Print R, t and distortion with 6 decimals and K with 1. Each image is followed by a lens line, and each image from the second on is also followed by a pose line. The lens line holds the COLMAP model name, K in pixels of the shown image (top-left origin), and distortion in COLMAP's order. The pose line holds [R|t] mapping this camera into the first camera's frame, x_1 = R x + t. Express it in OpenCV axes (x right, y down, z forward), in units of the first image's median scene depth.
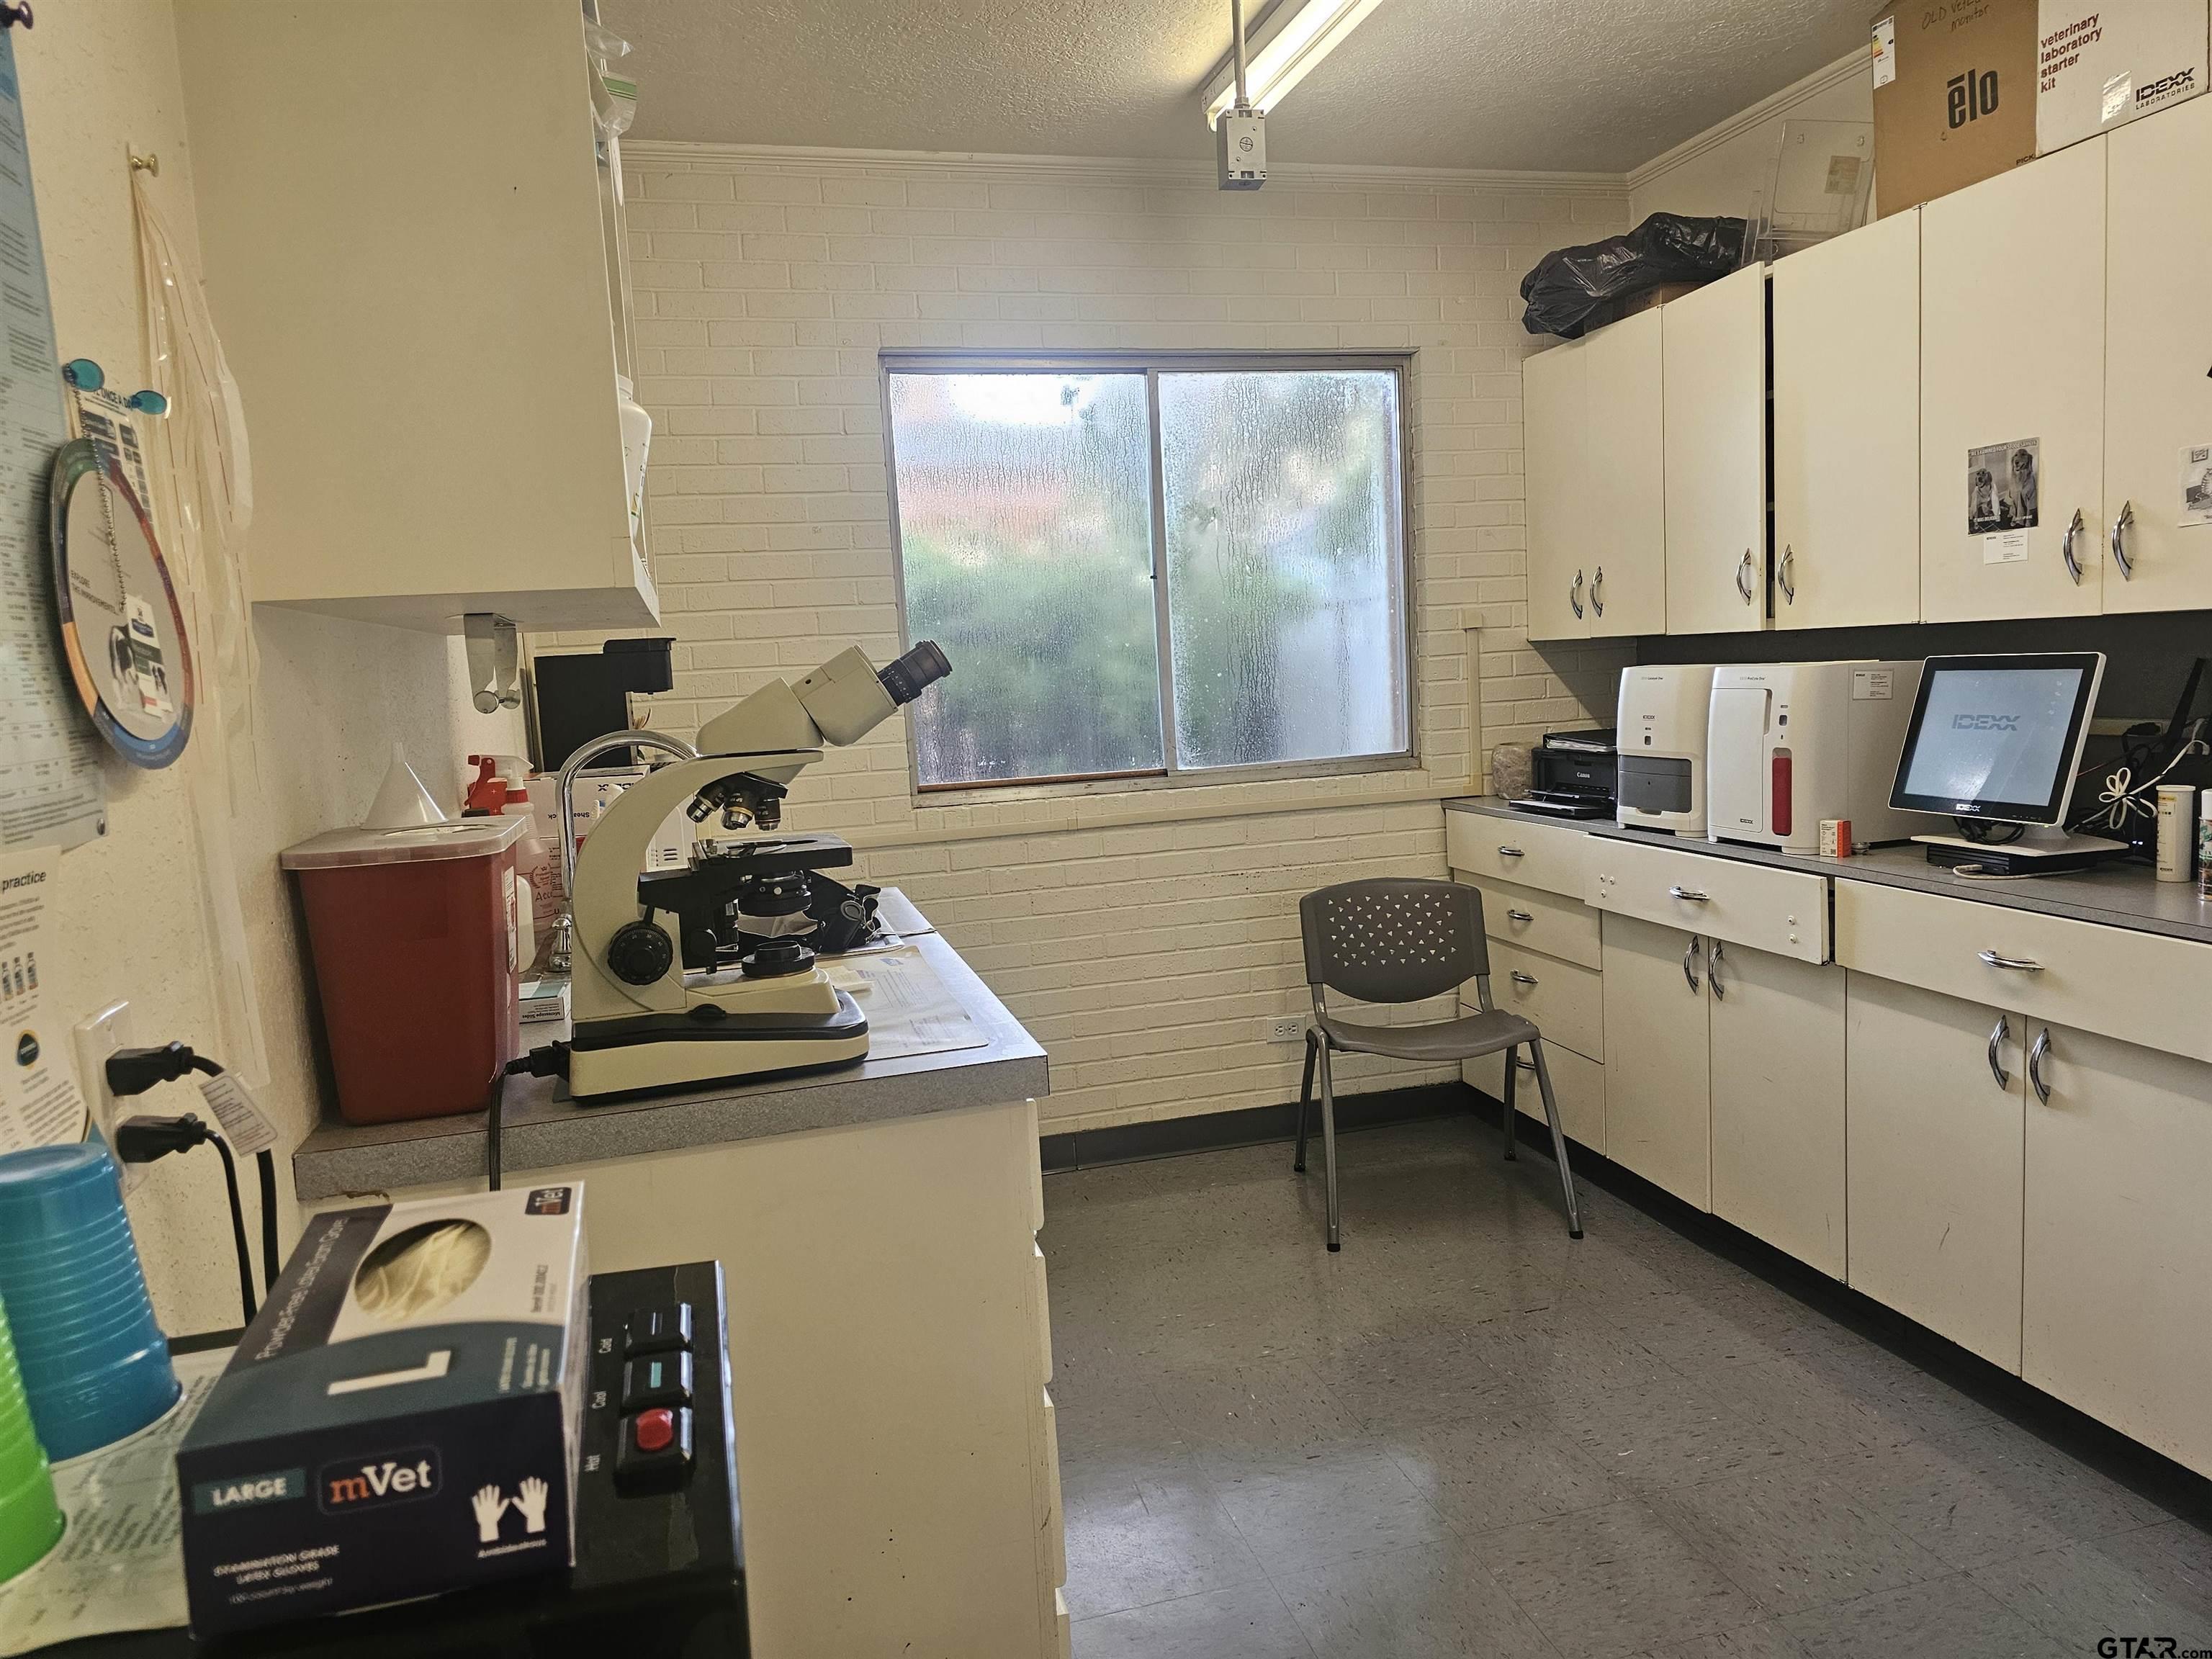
lens RADIAL K [[1490.3, 0, 1093.9], [0, 1490.3, 811.1], [0, 0, 1]] dist [0.067050, -0.066359]
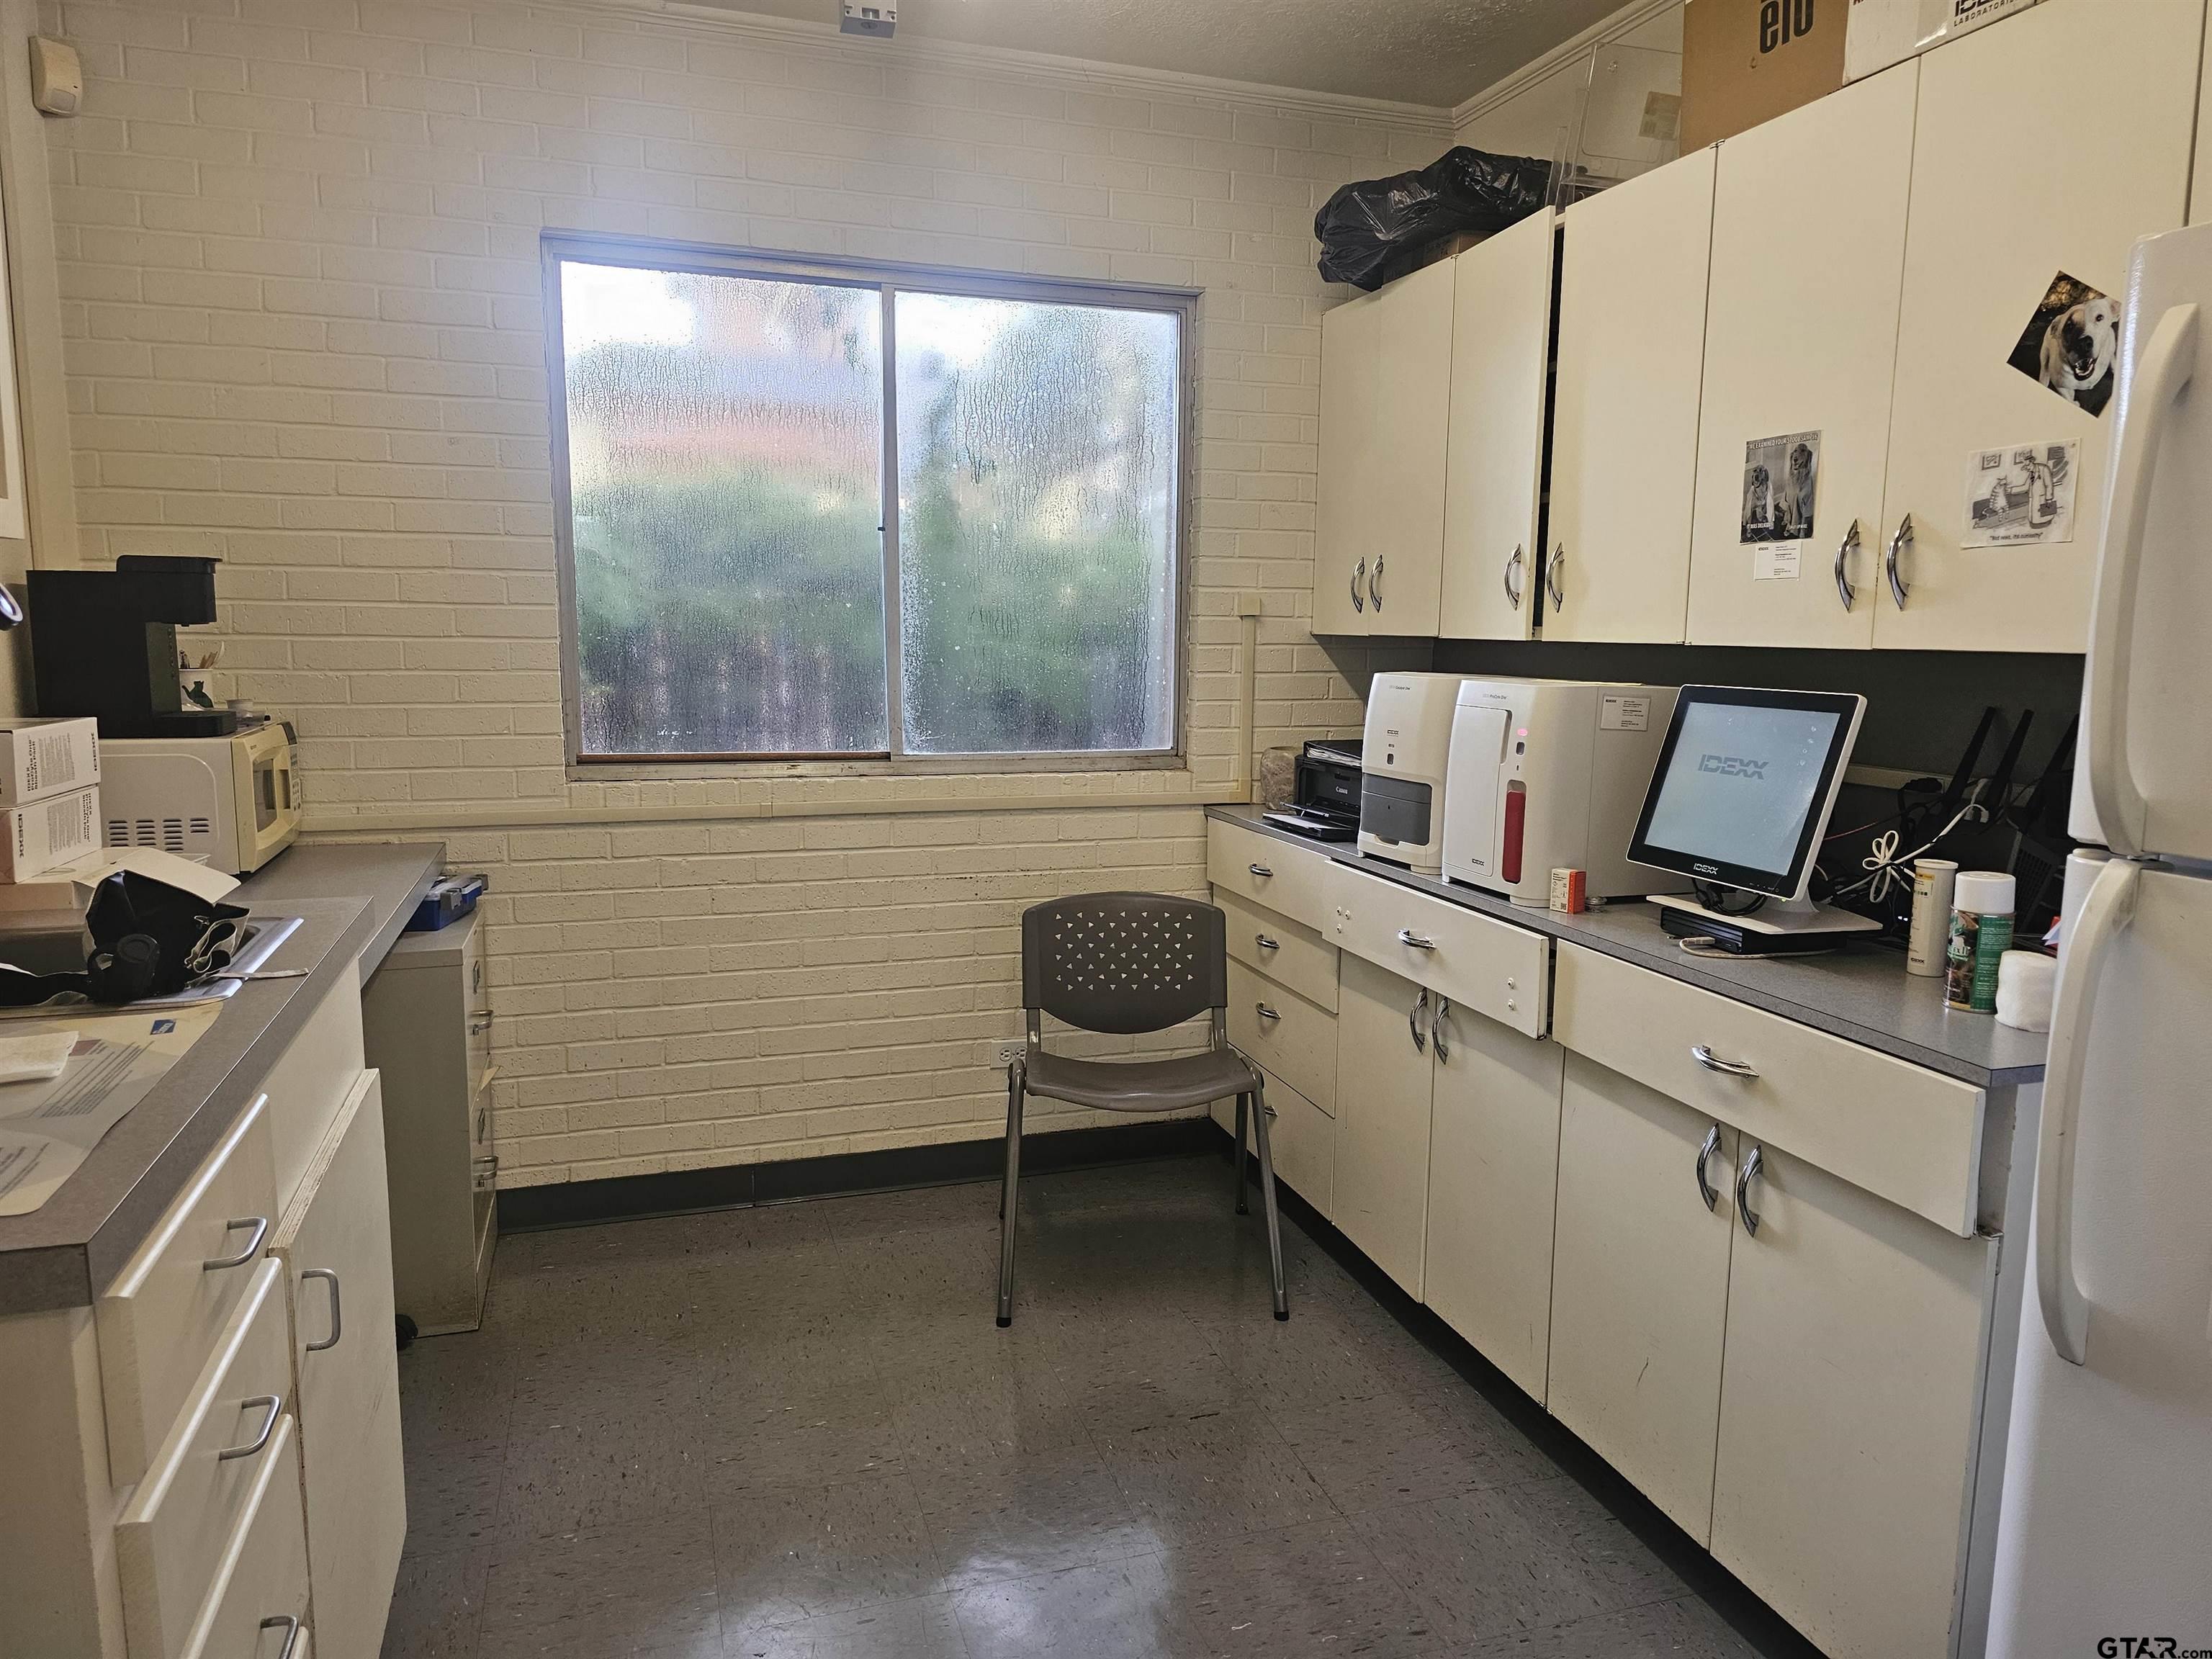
lens RADIAL K [[1490.3, 0, 1112.3], [0, 1490.3, 827.0], [0, 0, 1]] dist [0.067050, -0.066359]
pose [[0.996233, 0.057384, 0.065011, 0.154262], [-0.059596, 0.997690, 0.032611, -0.026192], [-0.062990, -0.036363, 0.997352, 0.149311]]
